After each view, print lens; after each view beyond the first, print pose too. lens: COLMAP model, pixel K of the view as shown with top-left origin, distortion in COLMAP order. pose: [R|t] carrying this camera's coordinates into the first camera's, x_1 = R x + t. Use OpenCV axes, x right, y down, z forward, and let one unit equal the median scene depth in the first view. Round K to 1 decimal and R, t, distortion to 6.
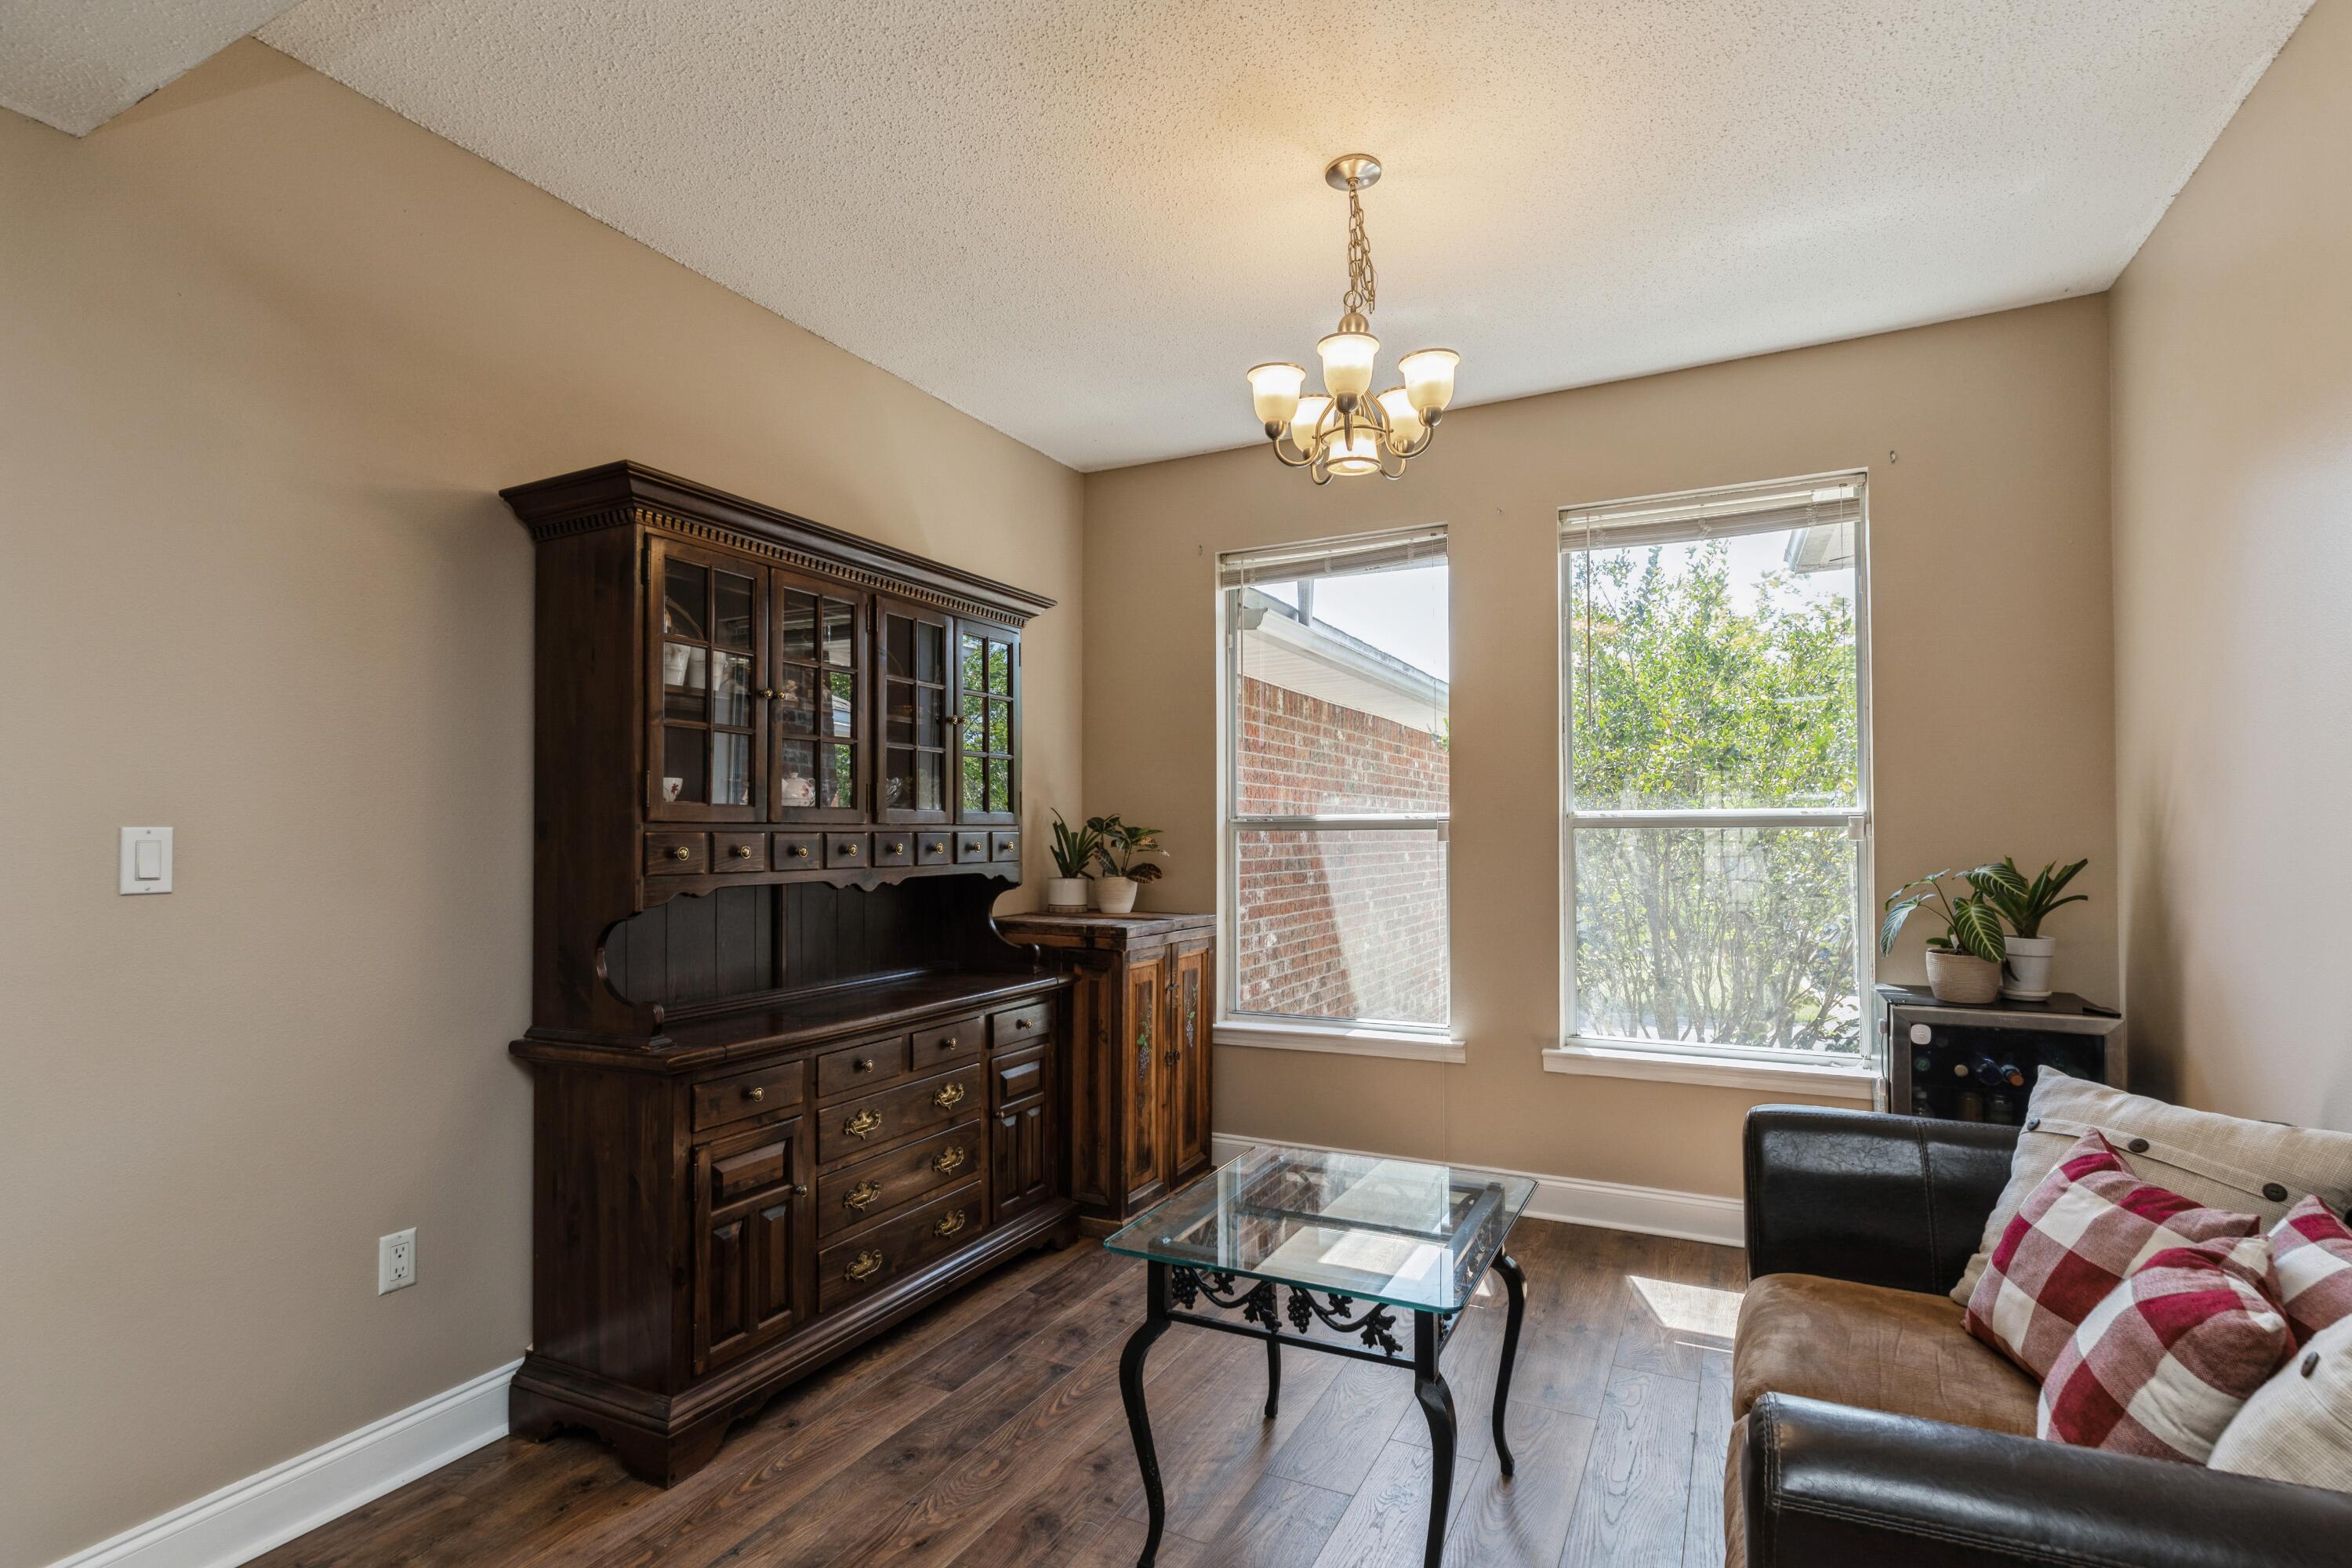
lens RADIAL K [[1128.7, 0, 1178.8], [0, 1128.7, 820.7], [0, 0, 1]] dist [-0.000774, -0.000101]
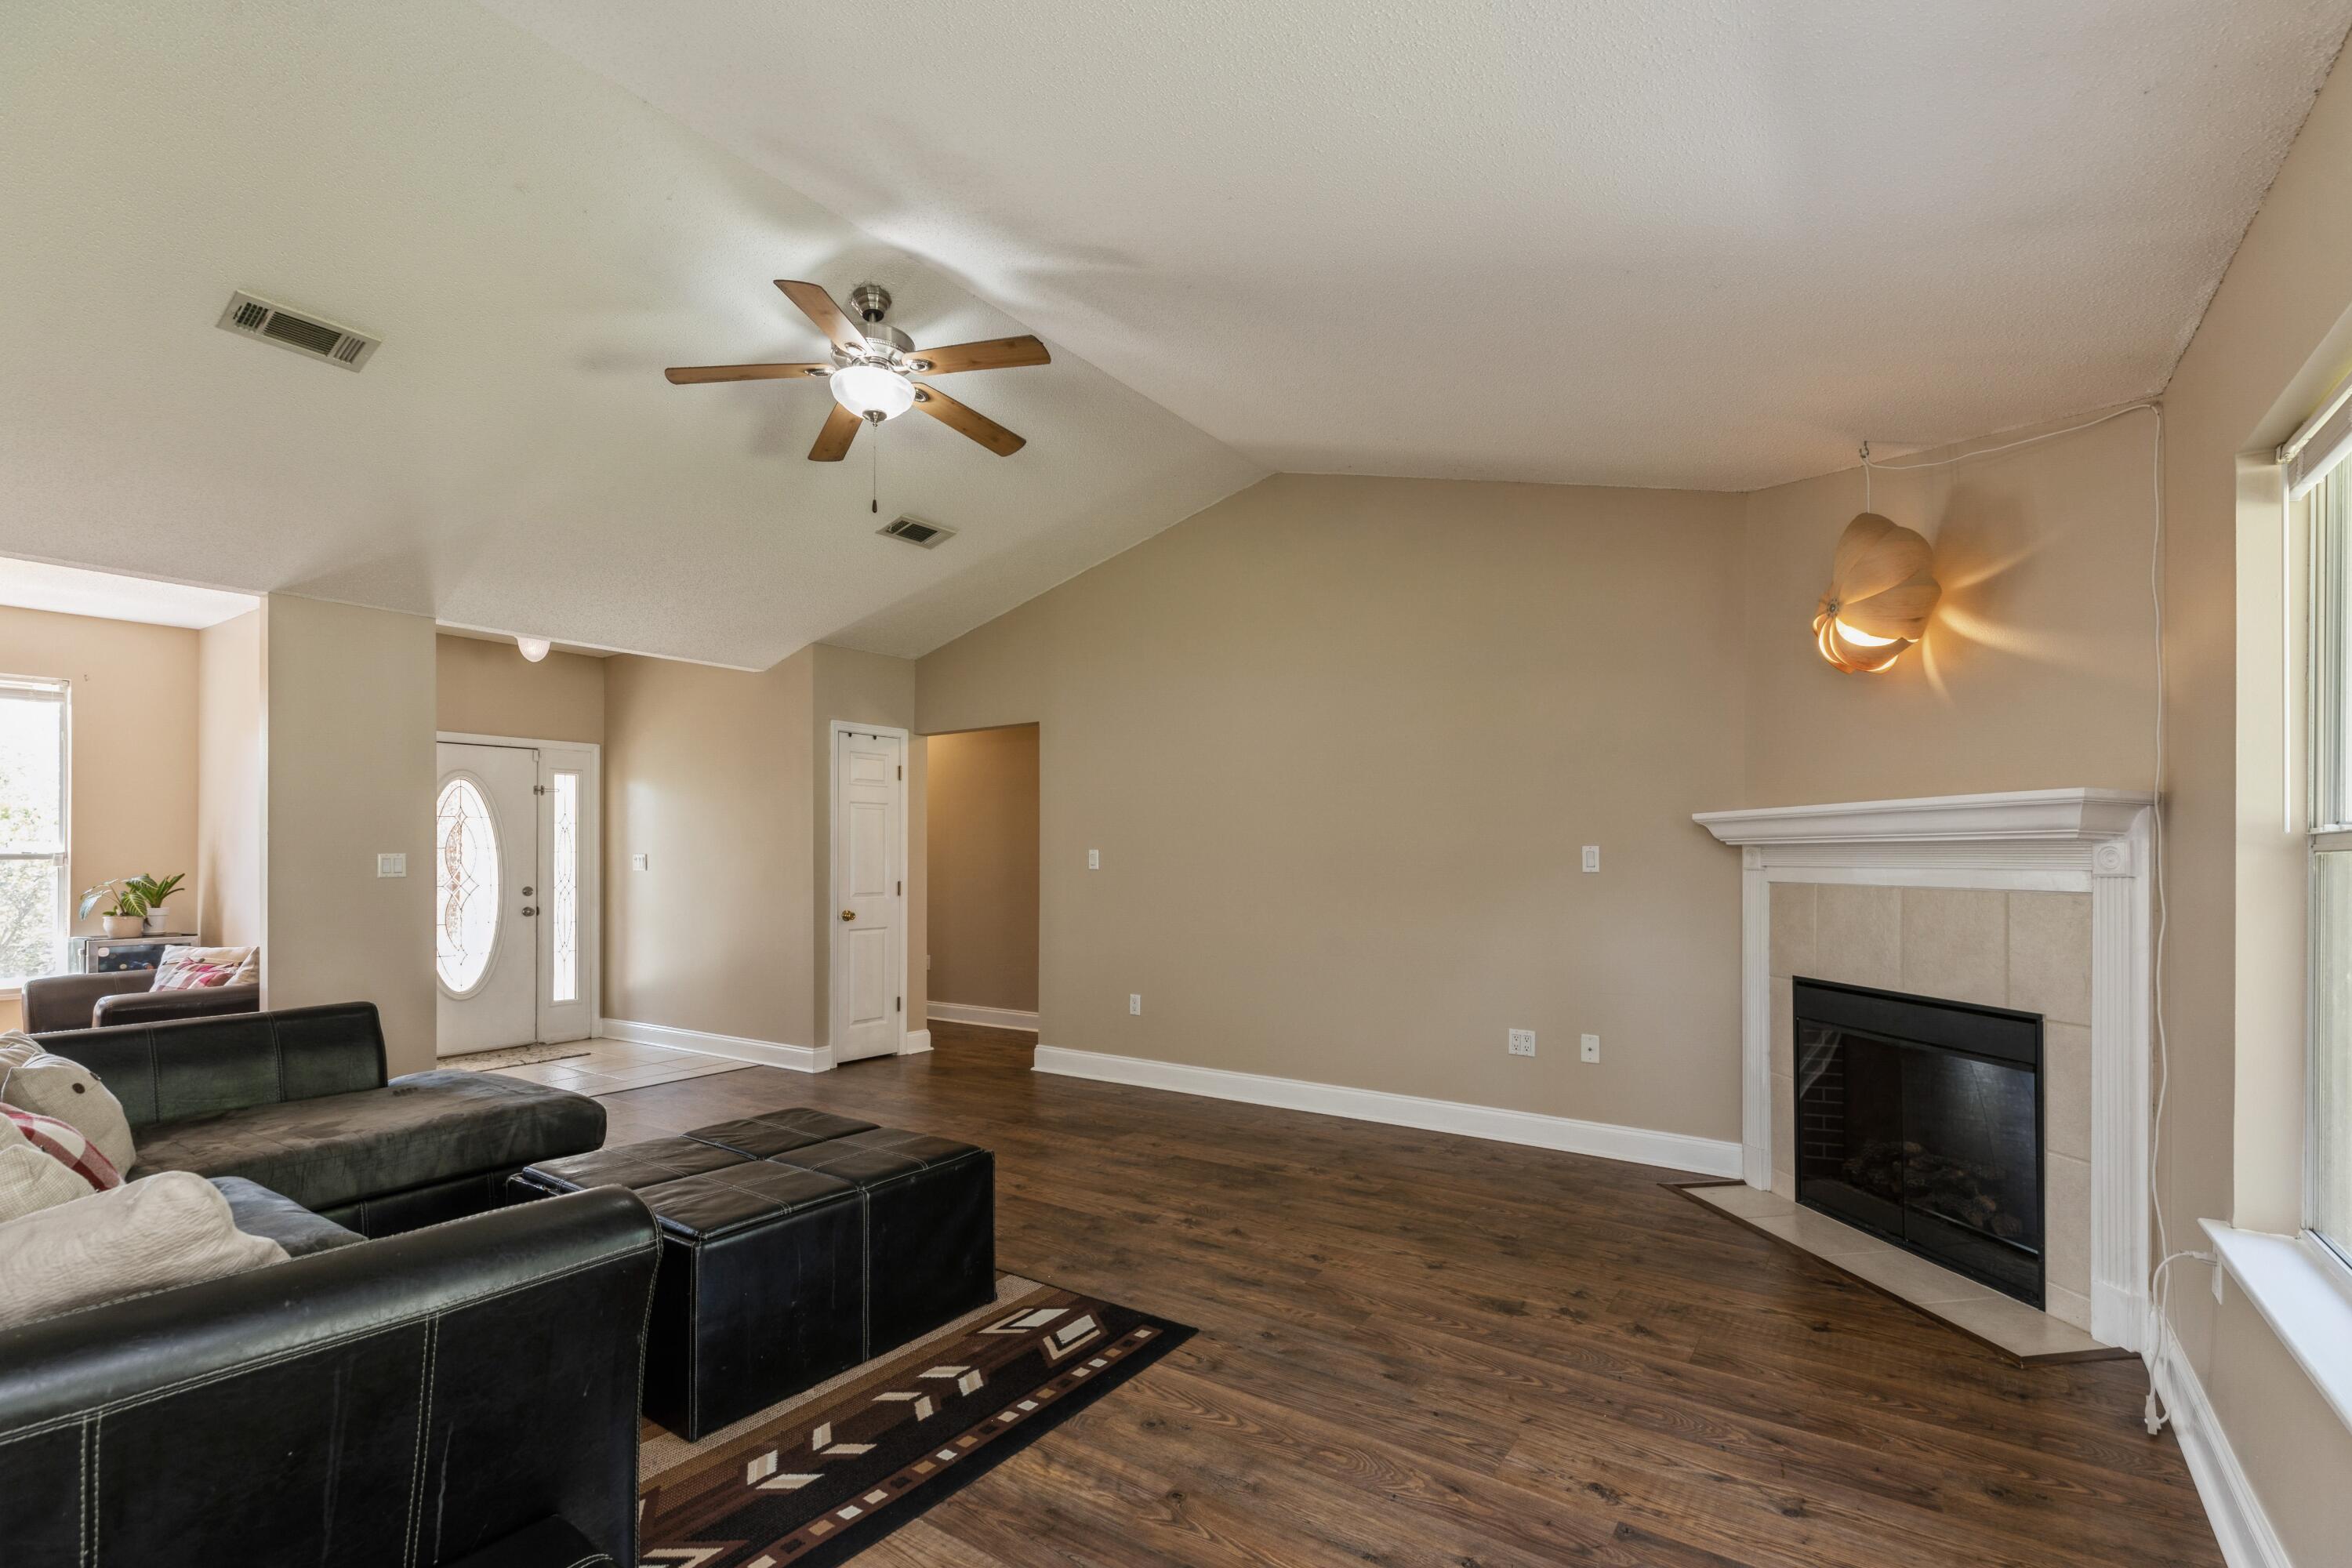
lens RADIAL K [[1065.8, 0, 1179.2], [0, 1065.8, 850.8], [0, 0, 1]] dist [0.003710, -0.000335]
pose [[0.138726, 0.012374, 0.990253, -0.929029], [-0.008090, 0.999903, -0.011361, -0.004804], [-0.990298, -0.006435, 0.138813, -1.136517]]
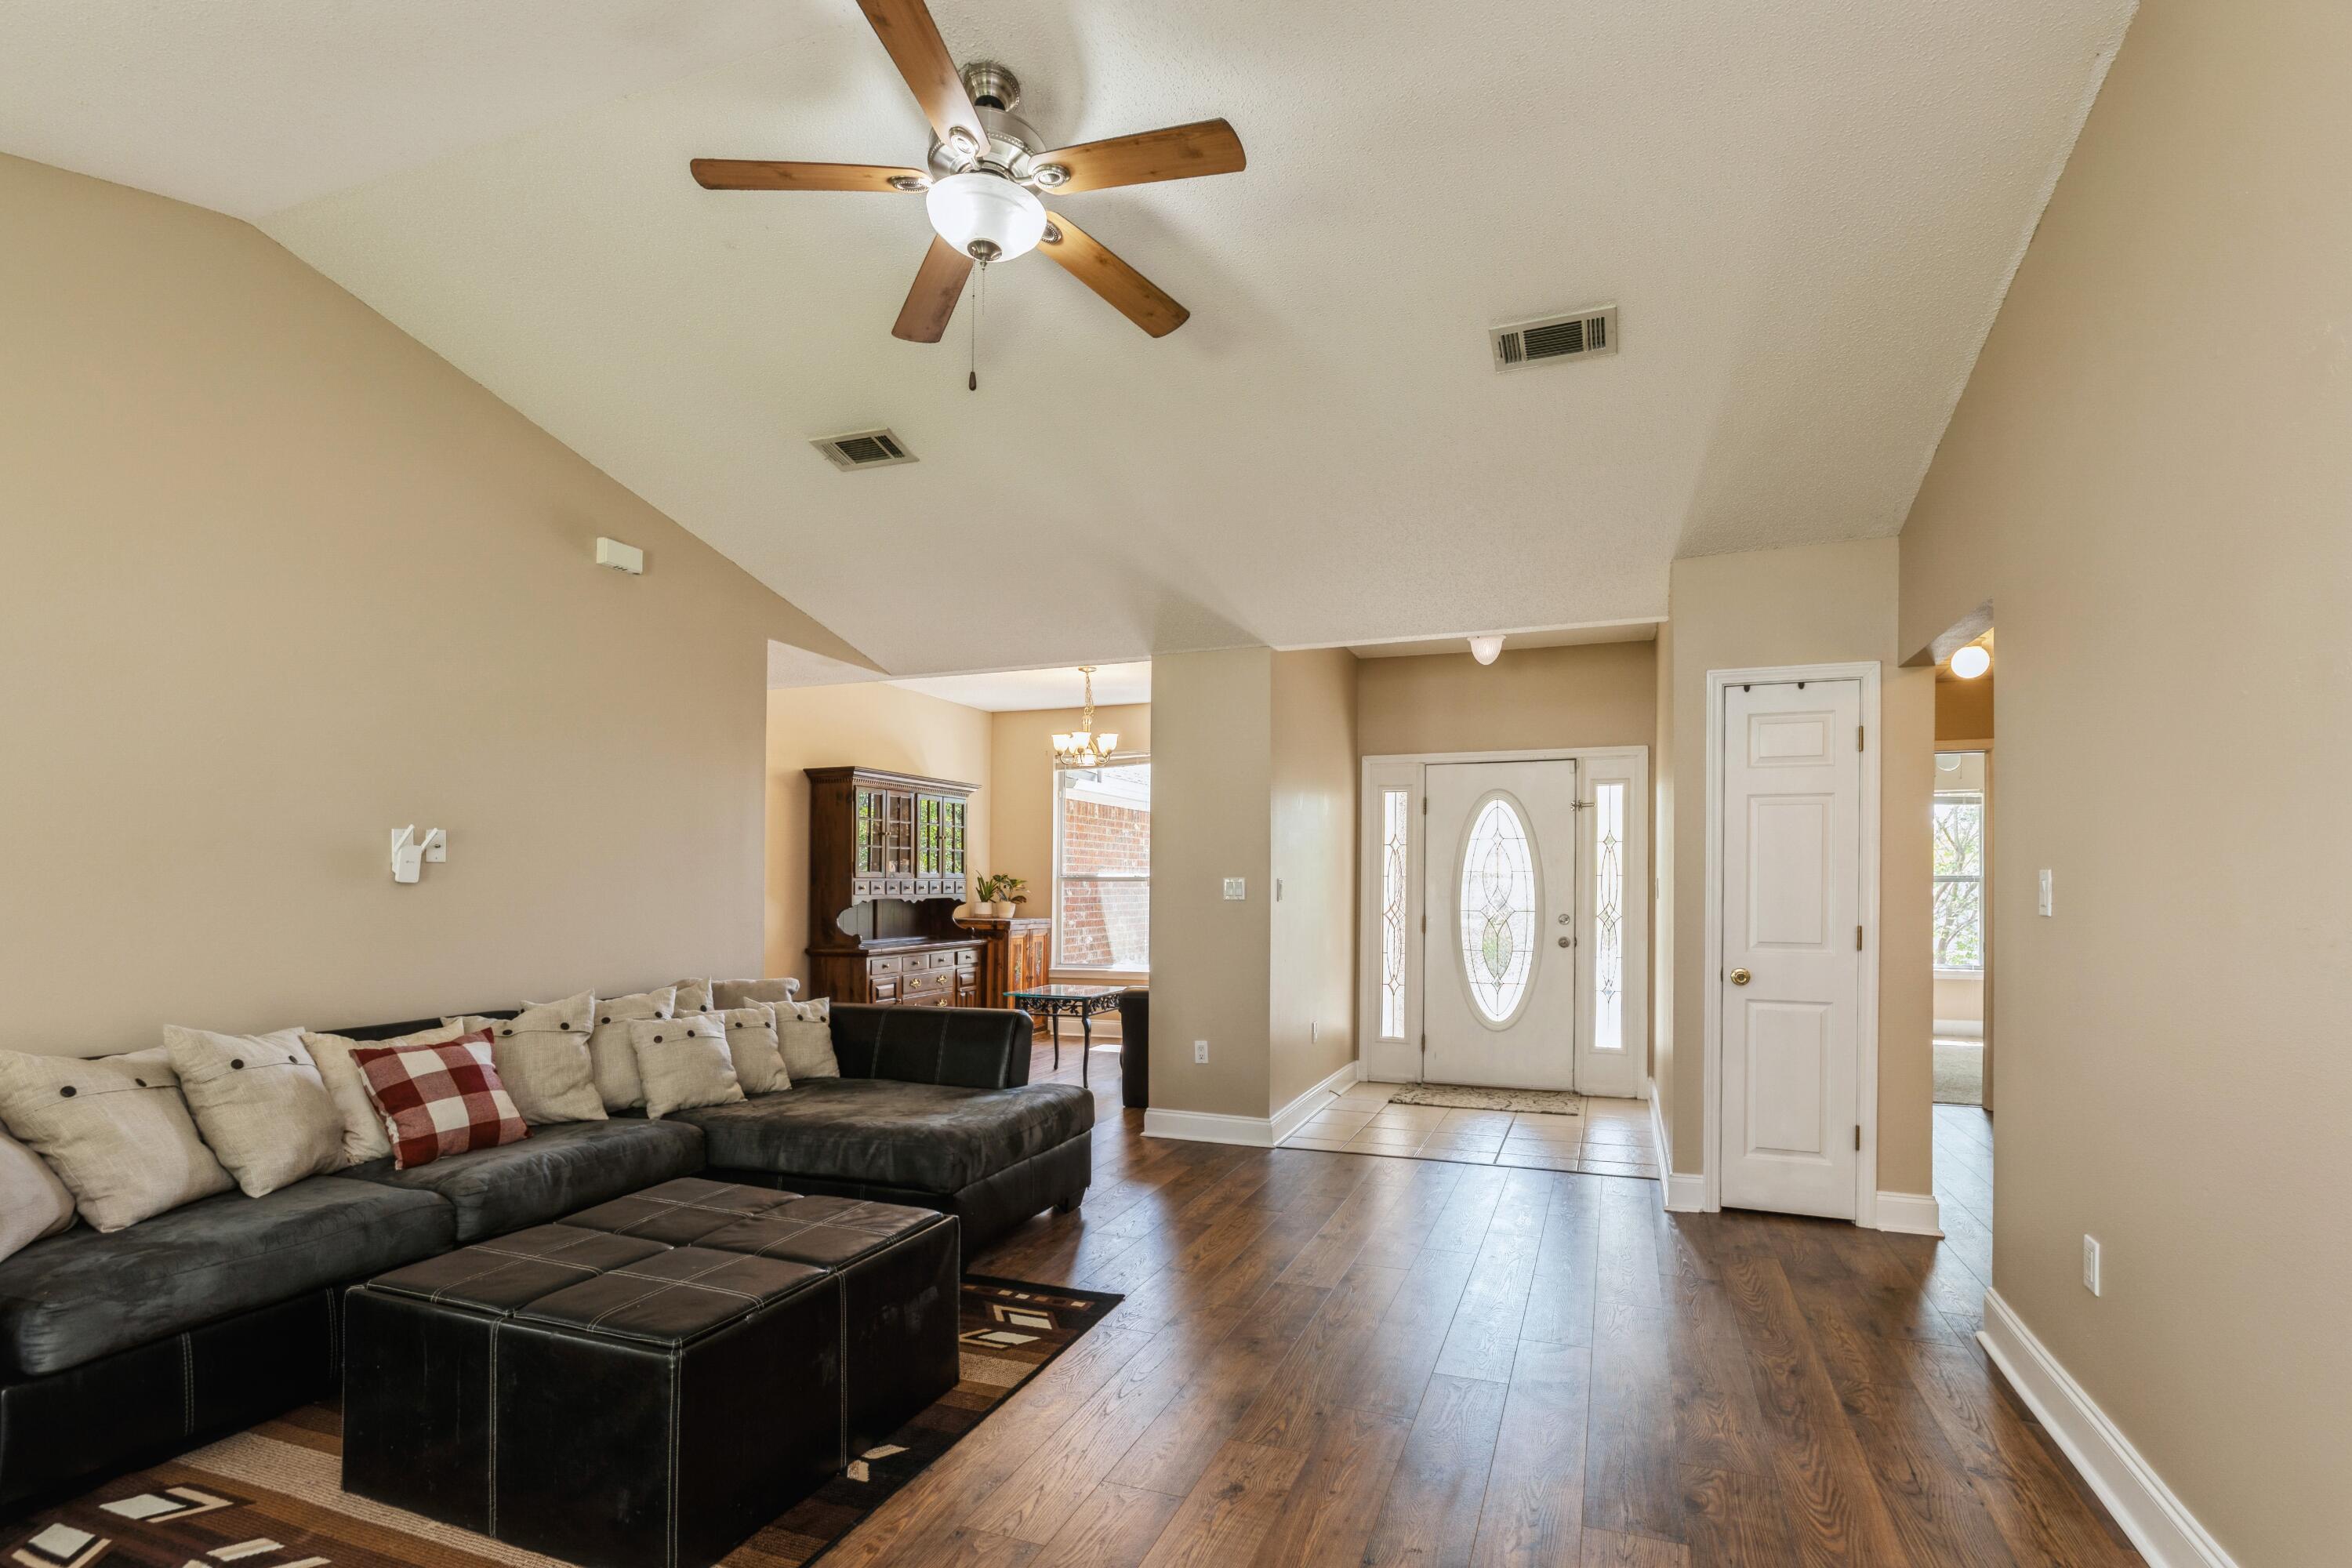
lens RADIAL K [[1116.2, 0, 1185.6], [0, 1116.2, 873.1], [0, 0, 1]] dist [-0.003668, -0.000955]
pose [[0.994505, 0.008780, 0.104319, 0.078871], [-0.009124, 0.999954, 0.002821, -0.019185], [-0.104290, -0.003758, 0.994540, -1.450467]]
